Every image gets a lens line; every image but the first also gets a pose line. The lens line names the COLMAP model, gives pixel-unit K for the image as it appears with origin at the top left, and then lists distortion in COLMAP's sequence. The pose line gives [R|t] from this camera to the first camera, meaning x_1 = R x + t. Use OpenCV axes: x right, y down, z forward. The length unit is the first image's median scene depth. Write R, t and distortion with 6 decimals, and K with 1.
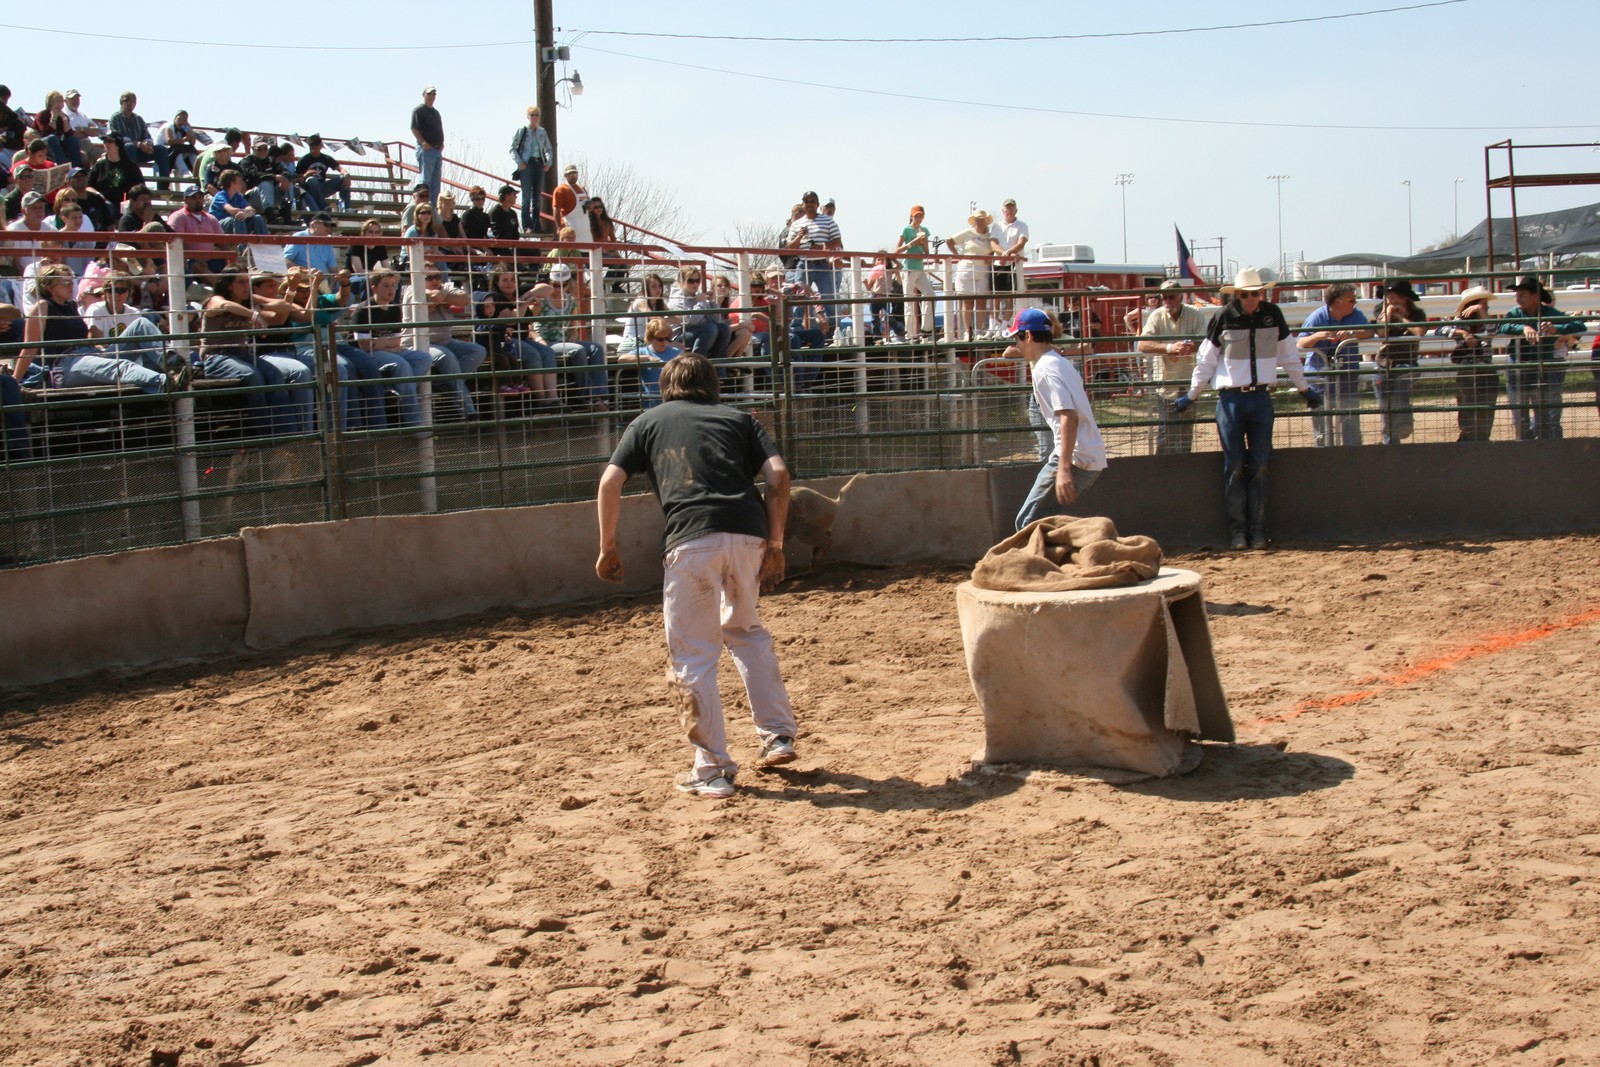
lens RADIAL K [[2077.0, 0, 800.0], [0, 2077.0, 533.5], [0, 0, 1]] dist [-0.152189, 0.142292]
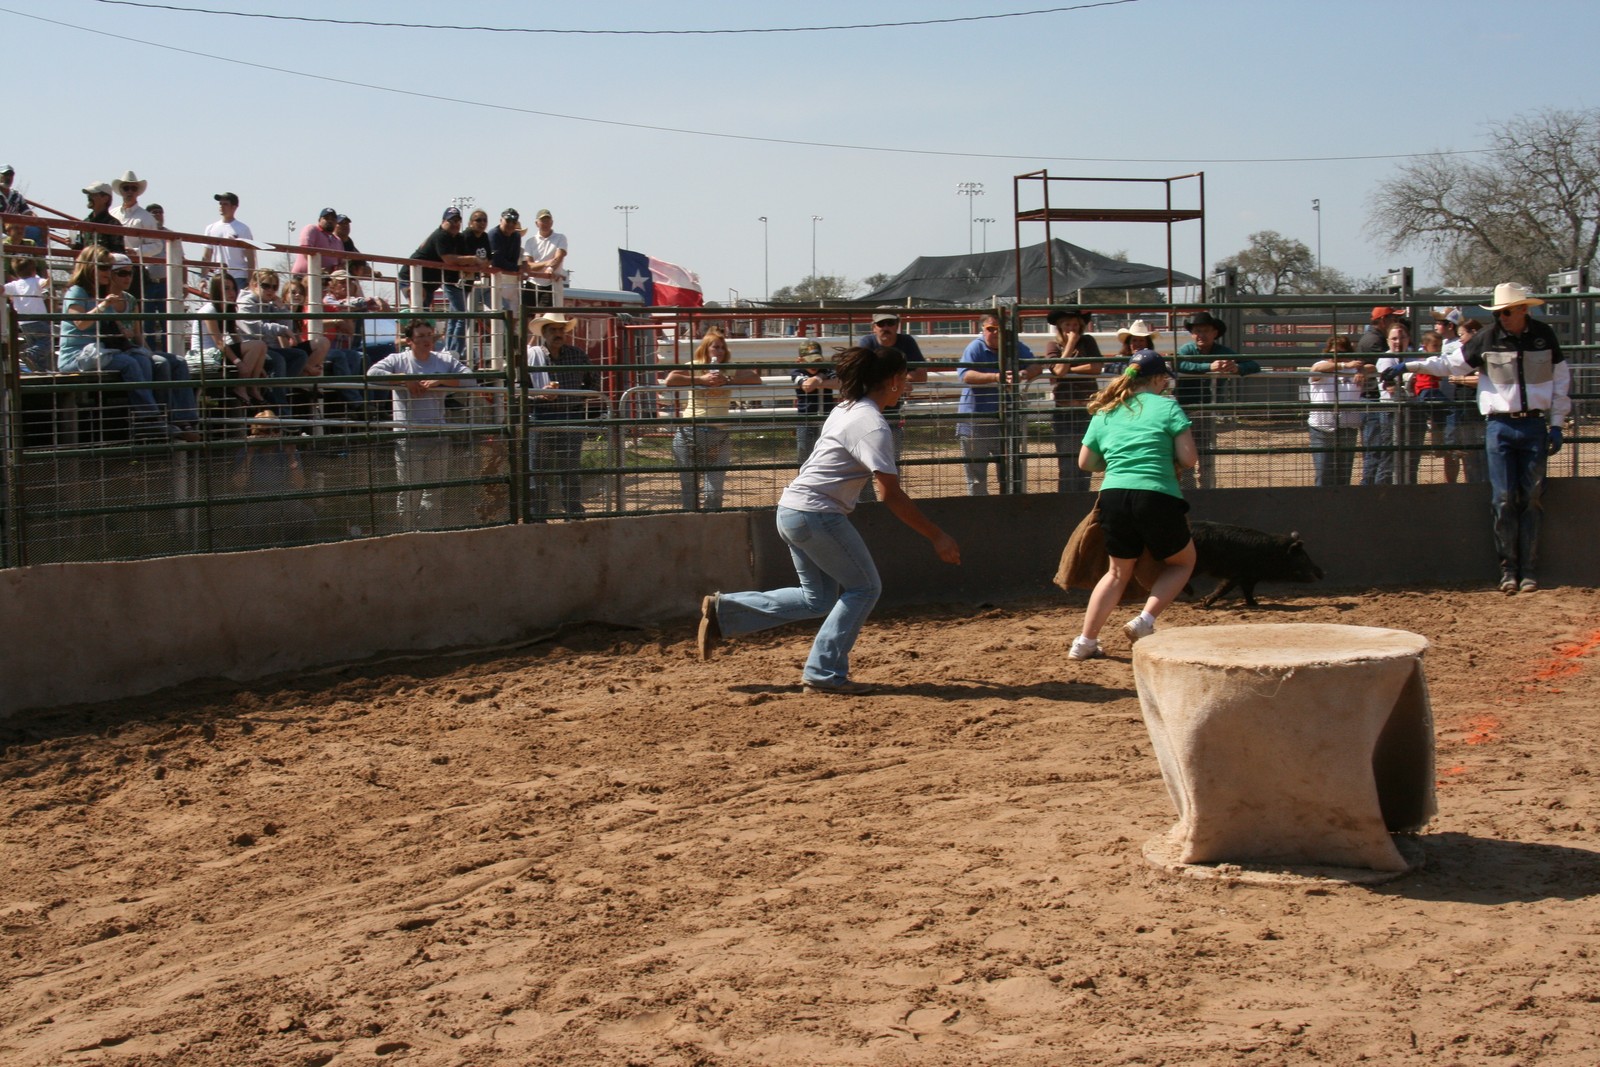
lens RADIAL K [[2292.3, 0, 800.1], [0, 2292.3, 534.4], [0, 0, 1]] dist [-0.116120, 0.147466]
pose [[0.954040, 0.009491, 0.299530, -0.132339], [-0.001733, 0.999656, -0.026155, 0.001842], [-0.299675, 0.024434, 0.953728, 0.074518]]
